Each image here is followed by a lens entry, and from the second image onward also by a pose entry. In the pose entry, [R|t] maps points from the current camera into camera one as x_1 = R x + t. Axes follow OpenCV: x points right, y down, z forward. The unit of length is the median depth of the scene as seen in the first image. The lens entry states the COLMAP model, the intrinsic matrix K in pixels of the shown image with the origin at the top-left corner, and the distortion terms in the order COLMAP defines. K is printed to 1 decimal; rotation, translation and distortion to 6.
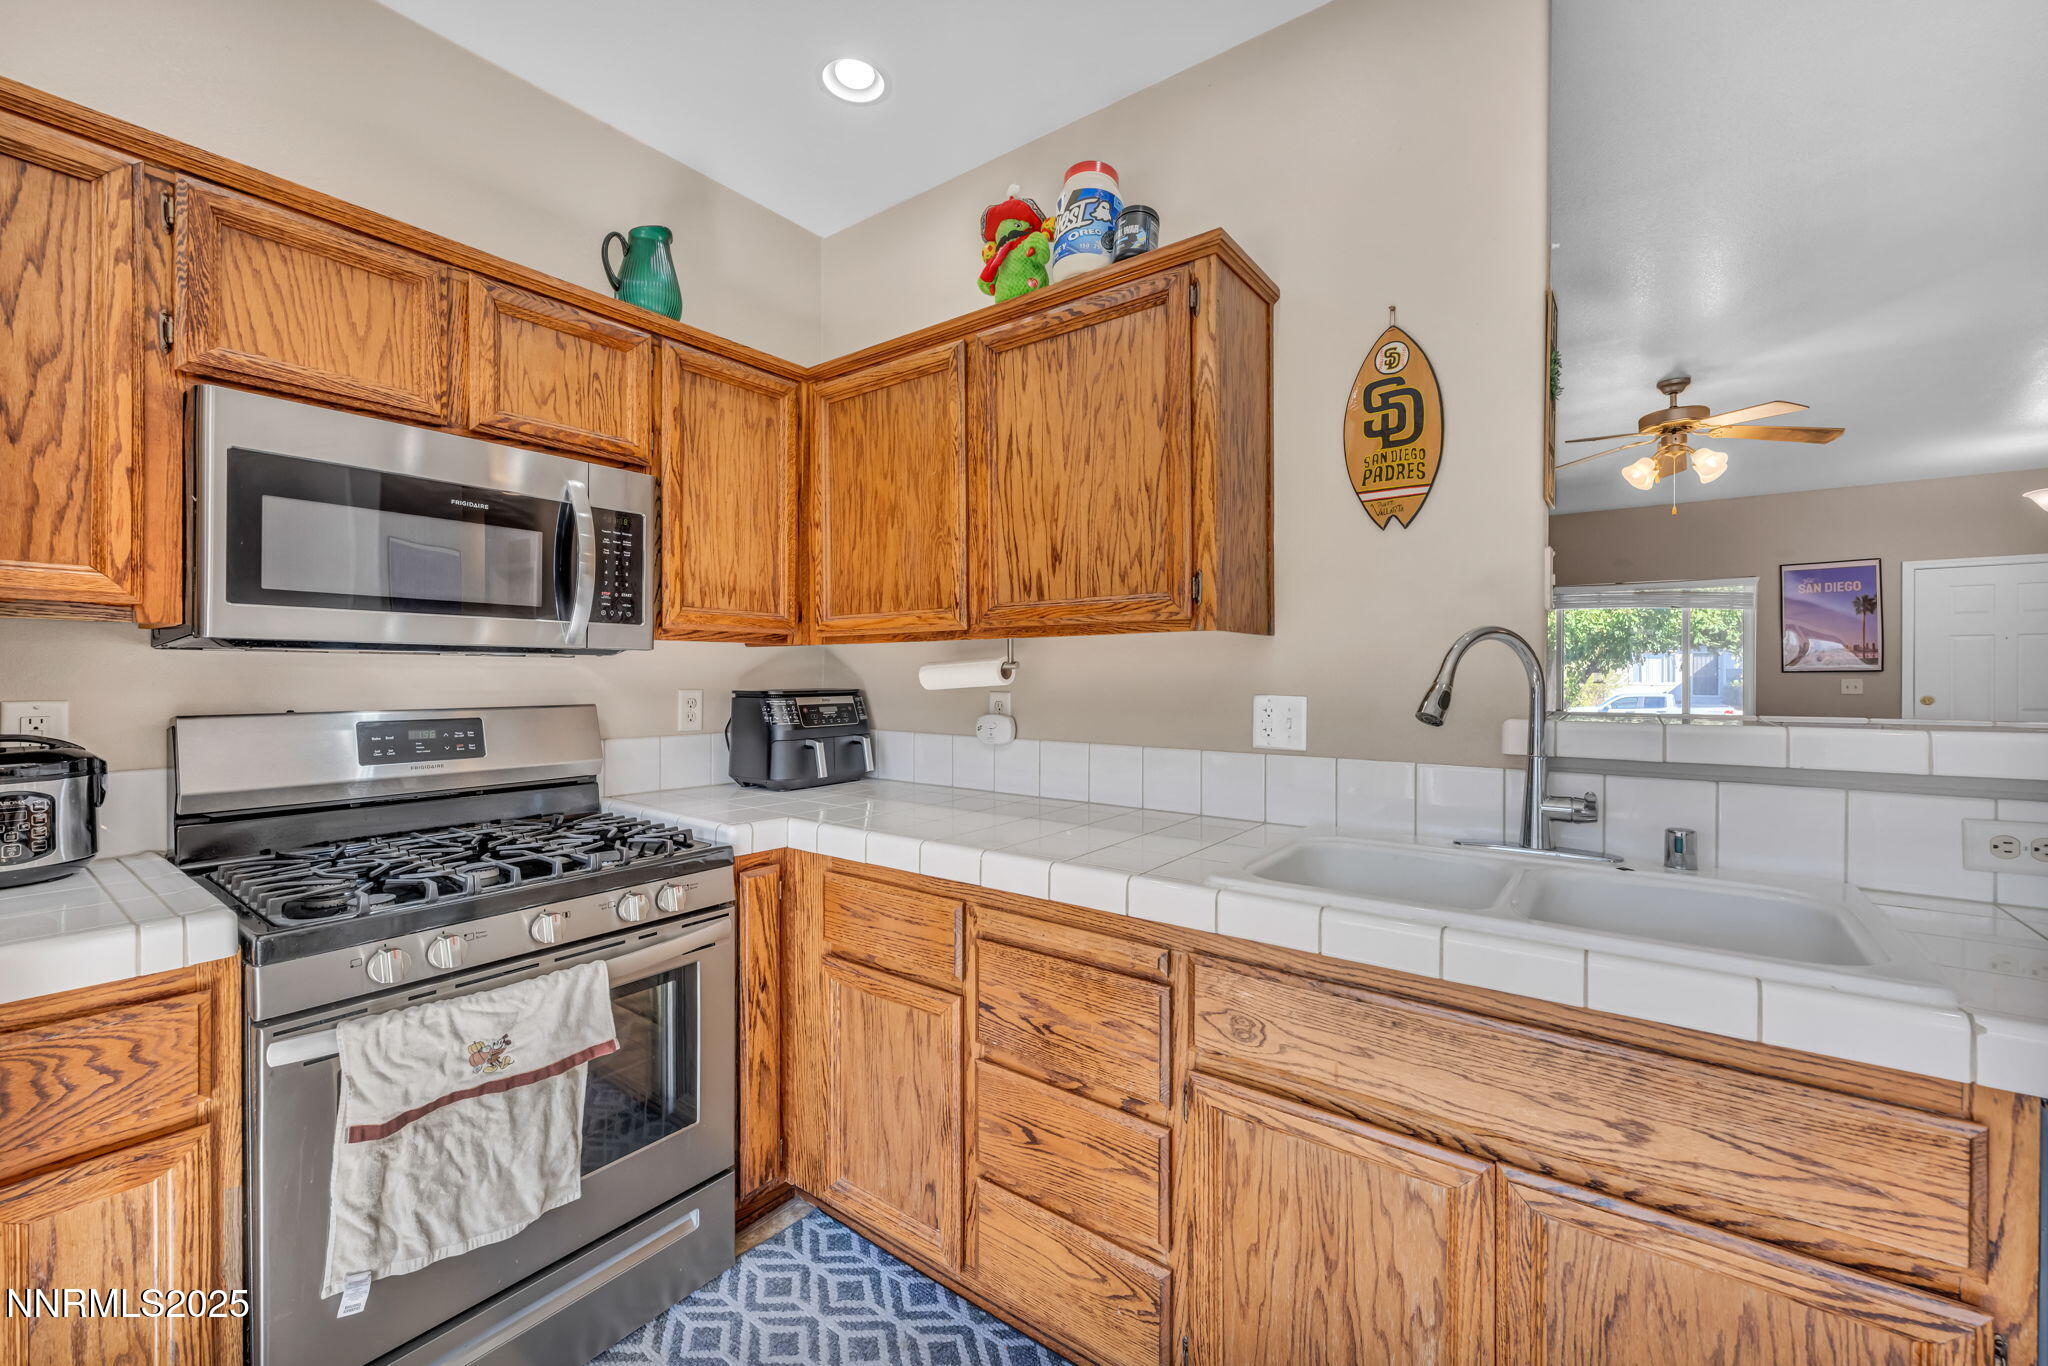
lens RADIAL K [[830.8, 0, 1022.2], [0, 830.8, 674.3], [0, 0, 1]] dist [-0.001366, 0.000253]
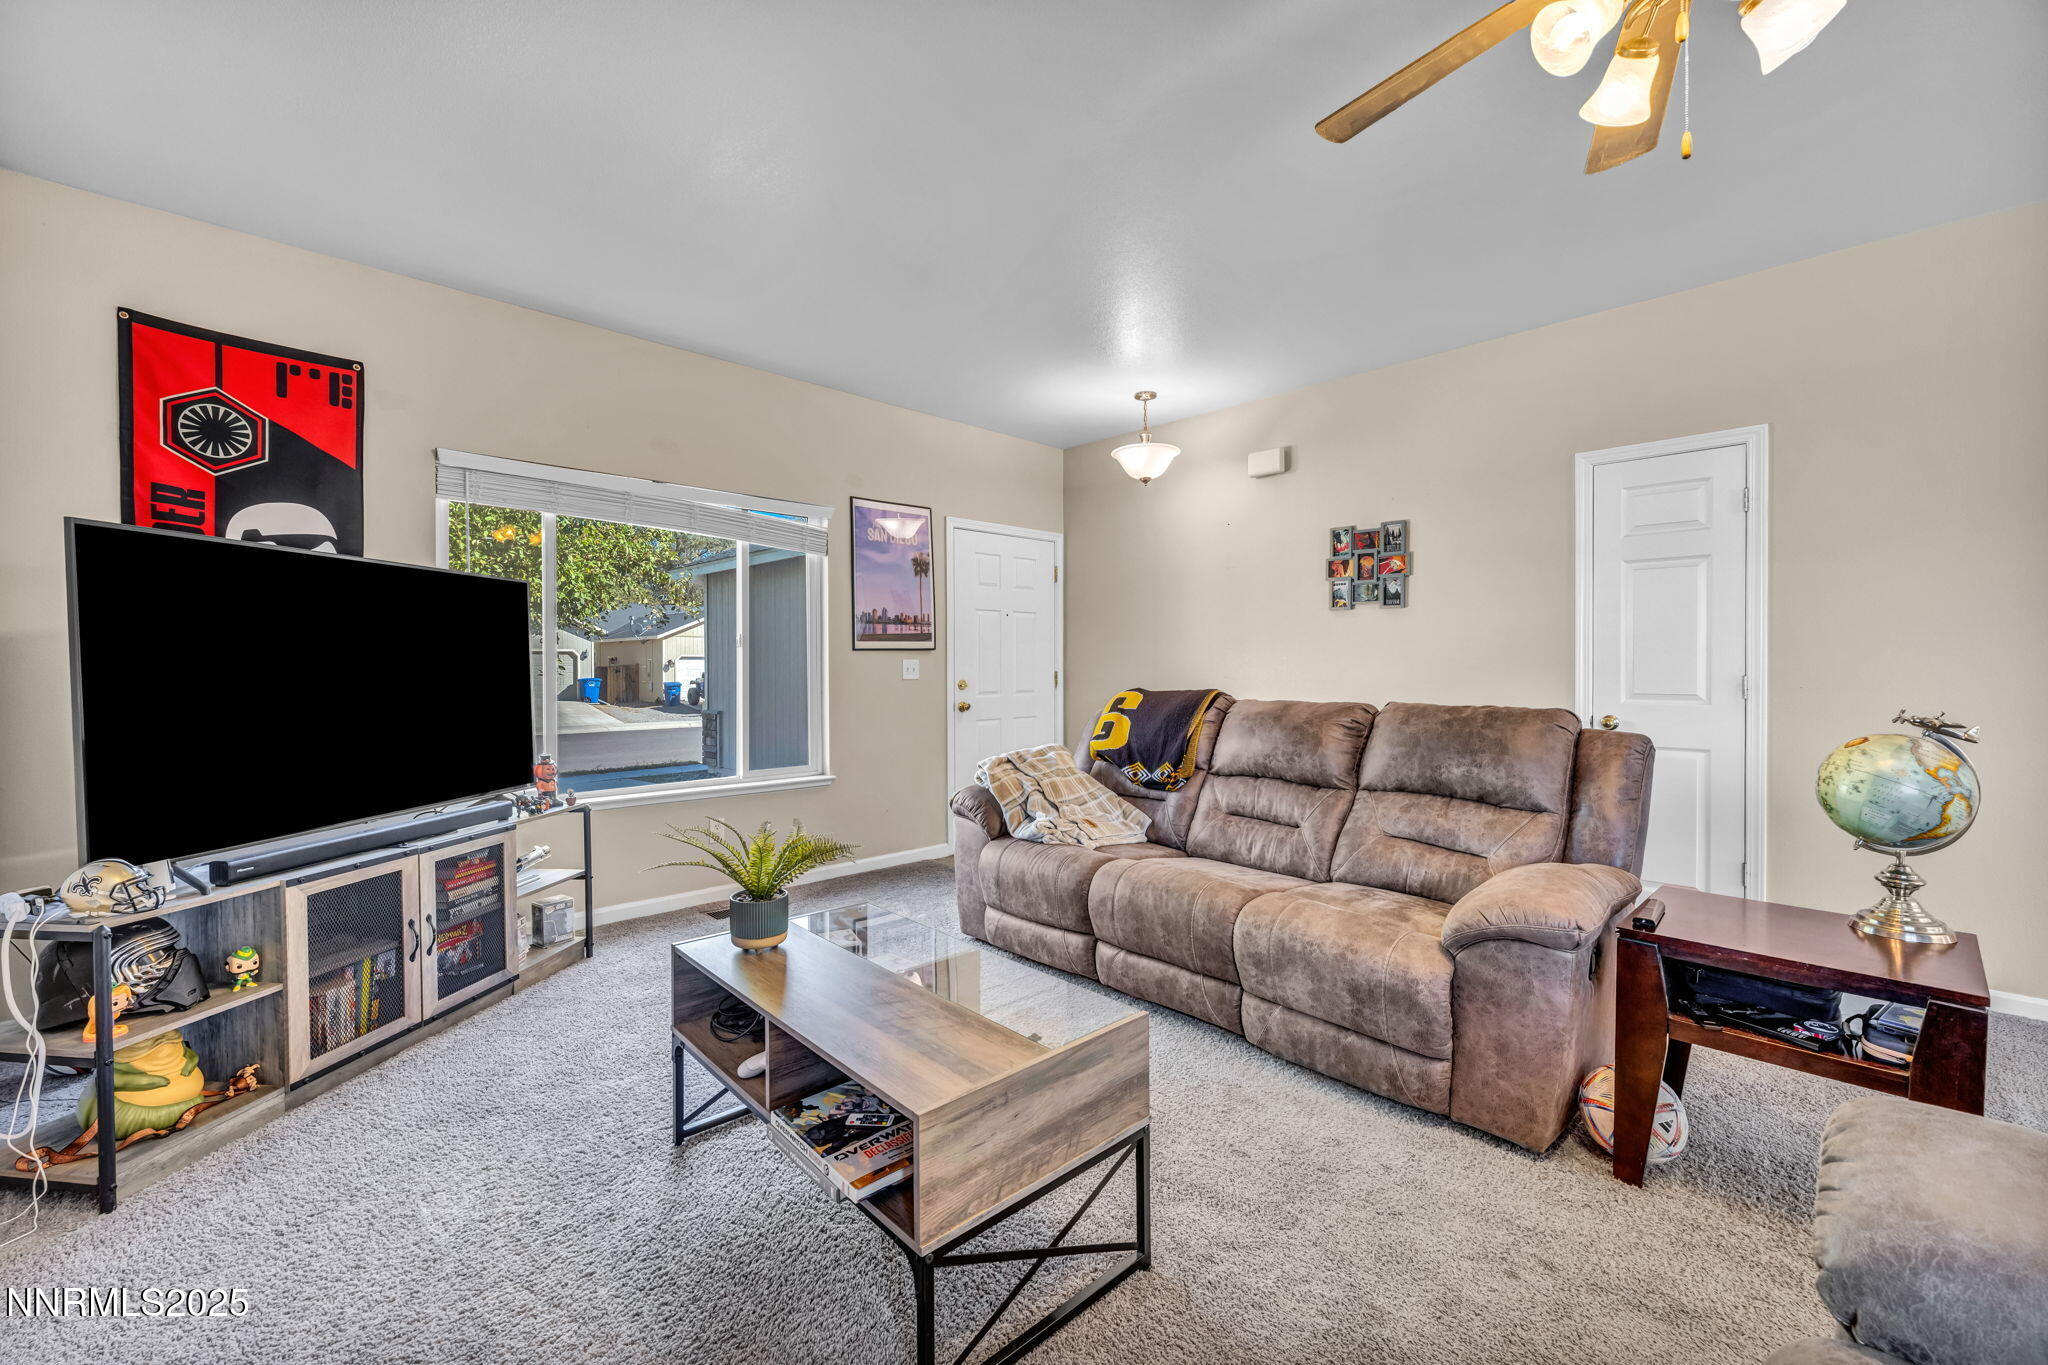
lens RADIAL K [[830.8, 0, 1022.2], [0, 830.8, 673.8], [0, 0, 1]] dist [-0.001366, 0.000253]
pose [[0.177181, -0.008748, 0.984139, 0.947298], [0.002180, 0.999962, 0.008496, 0.044106], [-0.984176, 0.000641, 0.177194, 2.773271]]
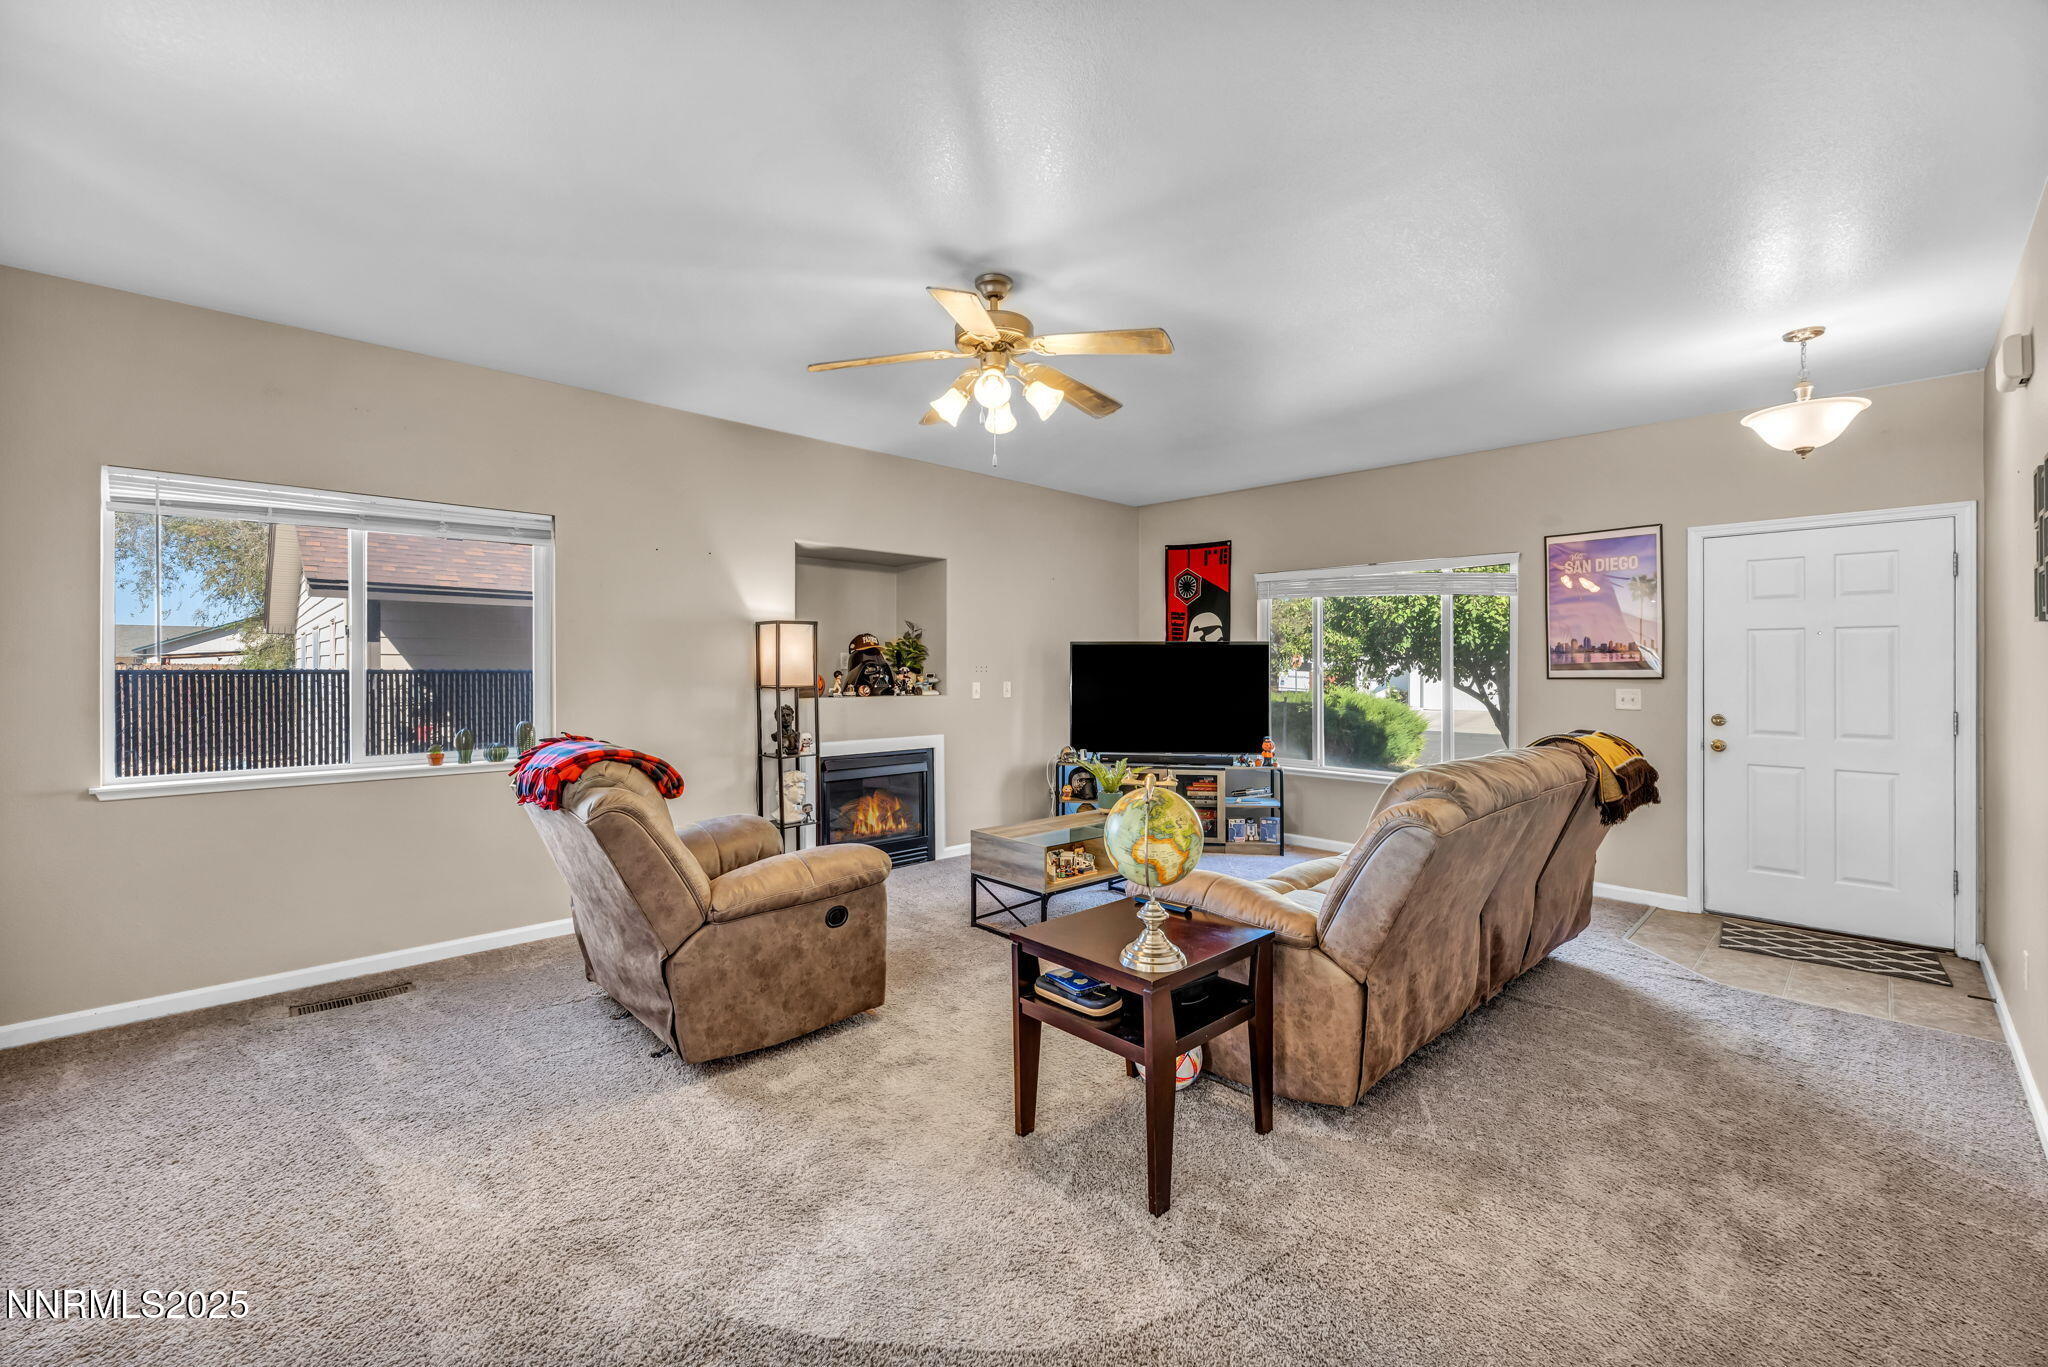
lens RADIAL K [[833.7, 0, 1020.8], [0, 833.7, 671.9], [0, 0, 1]] dist [-0.003410, -0.000035]
pose [[0.986732, 0.004615, -0.162291, 2.144943], [-0.004035, 0.999984, 0.003900, -0.037654], [0.162306, -0.003193, 0.986735, 0.666104]]
